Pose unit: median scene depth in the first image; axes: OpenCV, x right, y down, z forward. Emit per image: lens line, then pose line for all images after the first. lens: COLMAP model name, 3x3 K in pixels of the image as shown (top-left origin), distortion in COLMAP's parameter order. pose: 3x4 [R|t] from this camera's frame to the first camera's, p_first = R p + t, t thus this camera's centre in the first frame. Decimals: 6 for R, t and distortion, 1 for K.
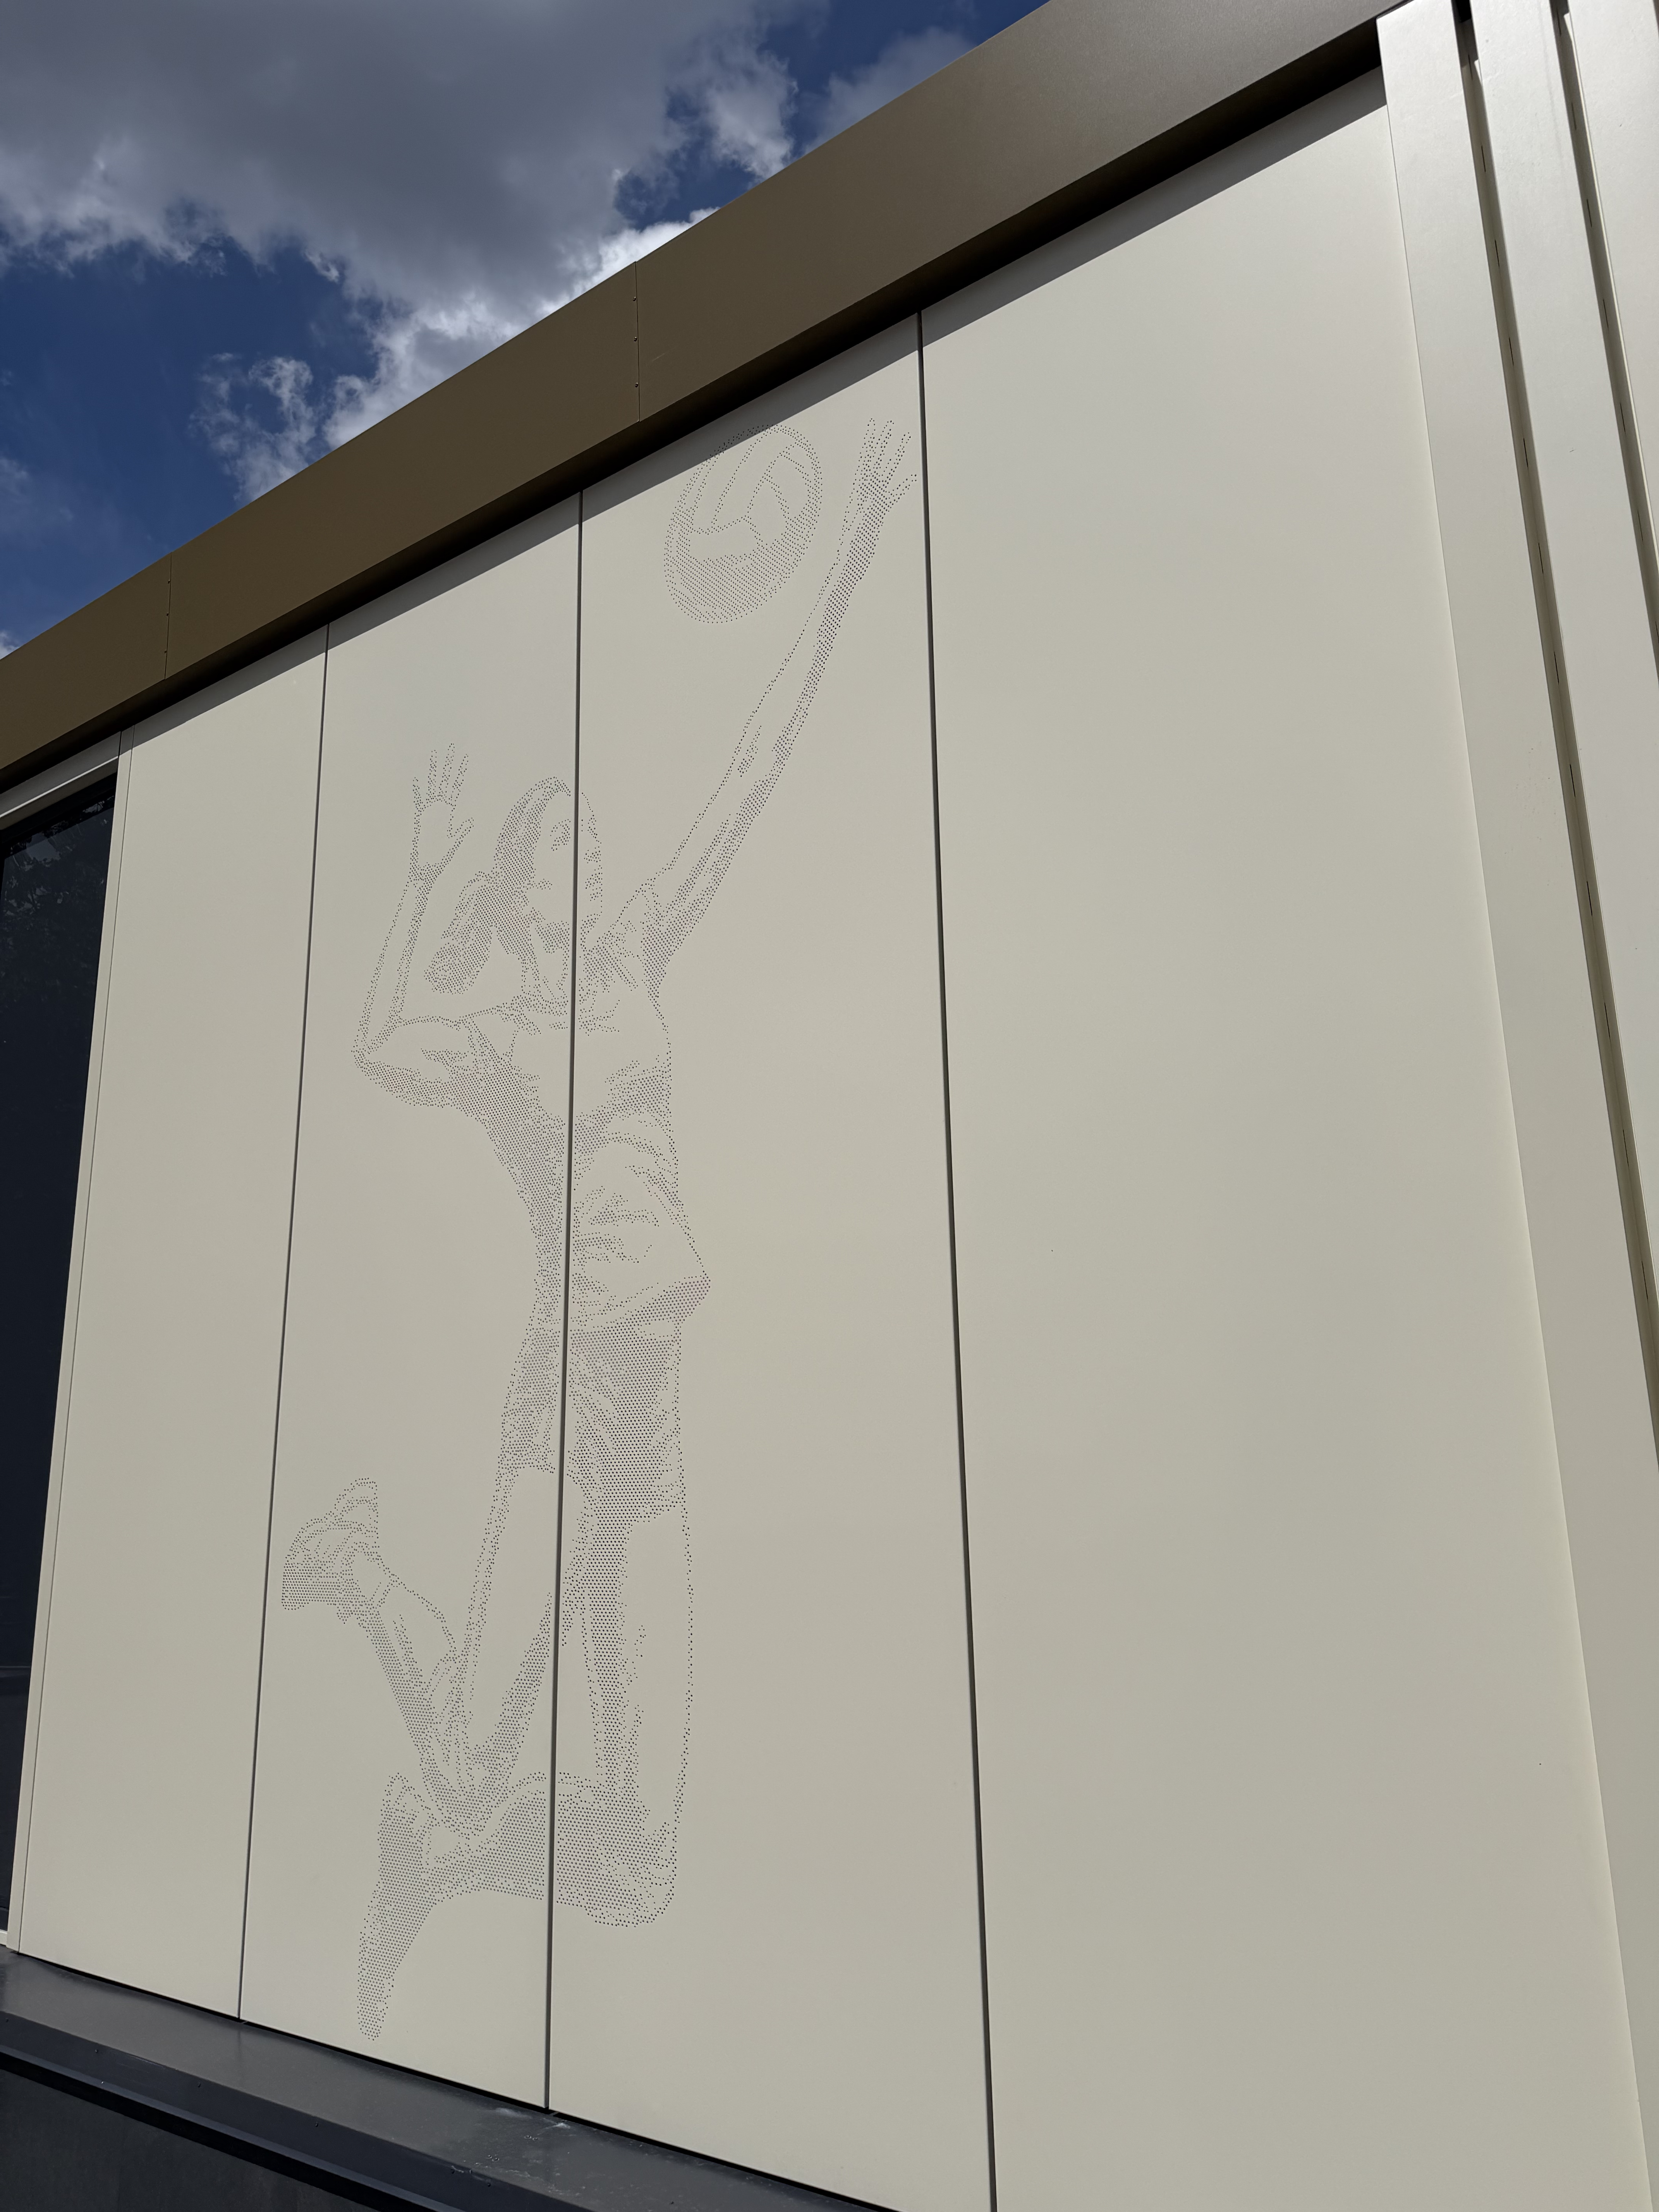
lens RADIAL K [[1548.8, 0, 838.1], [0, 1548.8, 1106.5], [0, 0, 1]] dist [0.066585, -0.094201]
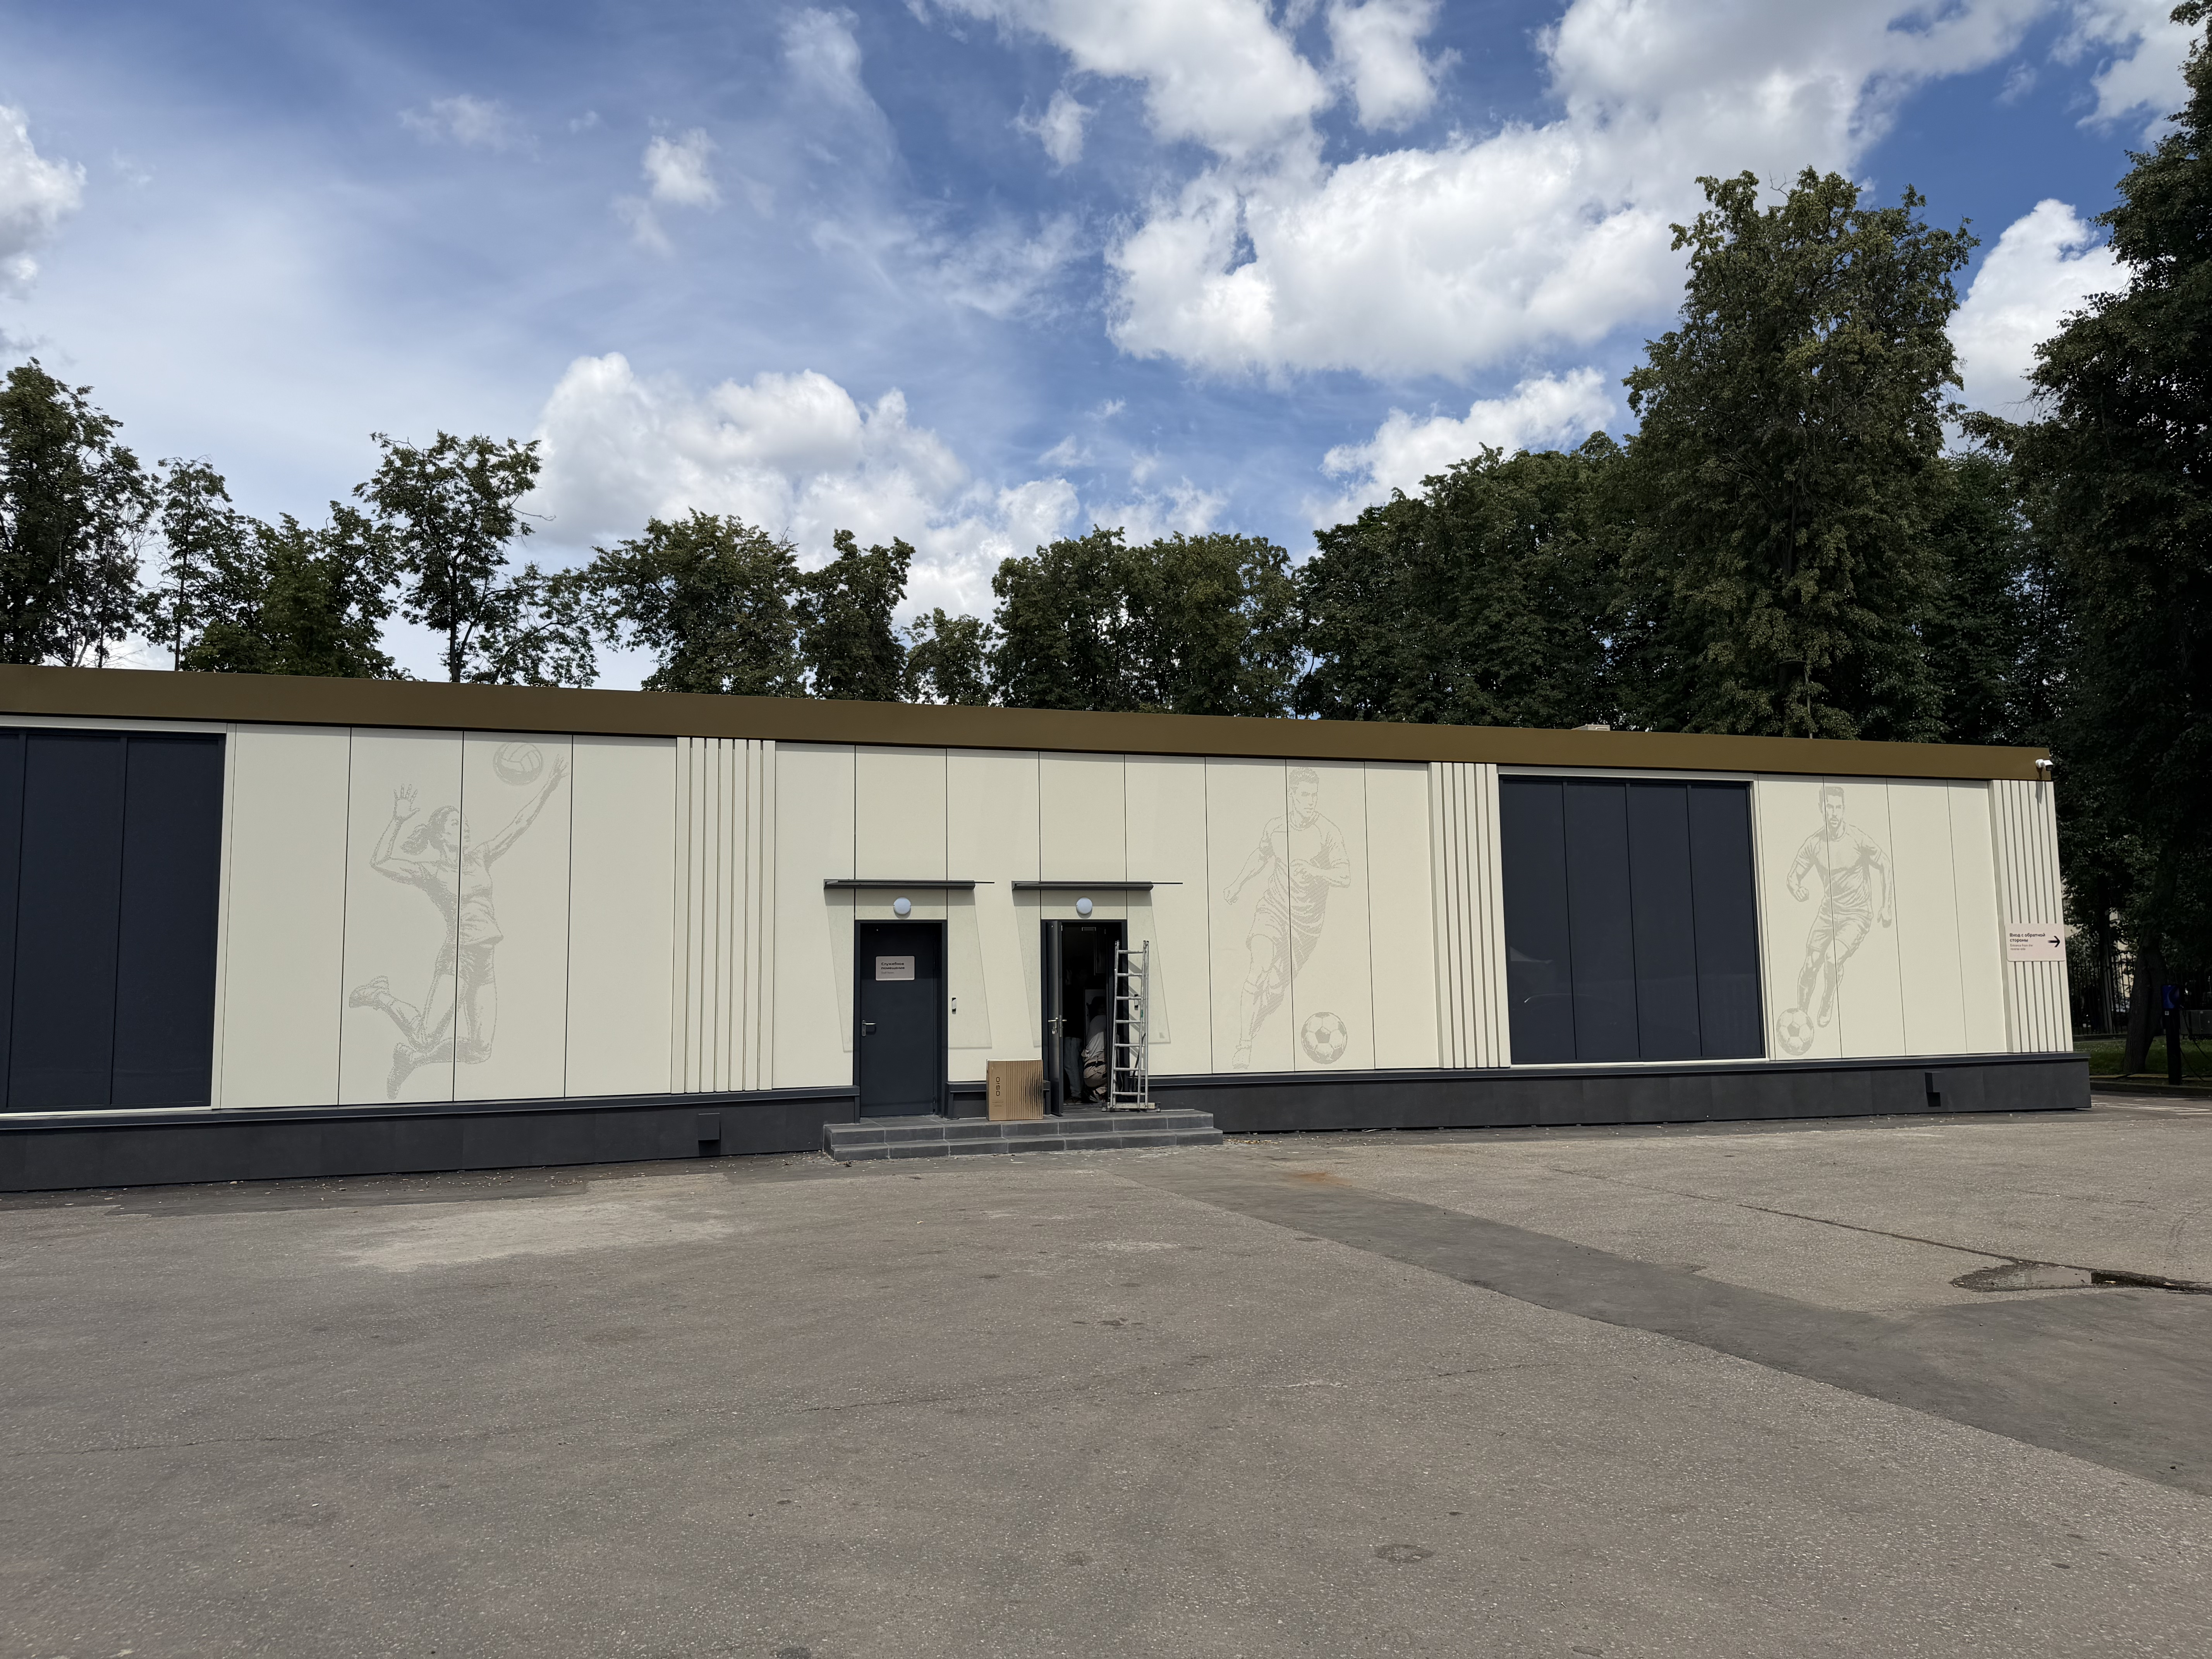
lens RADIAL K [[1548.8, 0, 1117.1], [0, 1548.8, 834.0], [0, 0, 1]] dist [0.066585, -0.094201]
pose [[0.590916, 0.093162, 0.801336, -2.614121], [-0.192375, 0.980927, 0.027820, -0.637095], [-0.783460, -0.170597, 0.597568, -3.023649]]
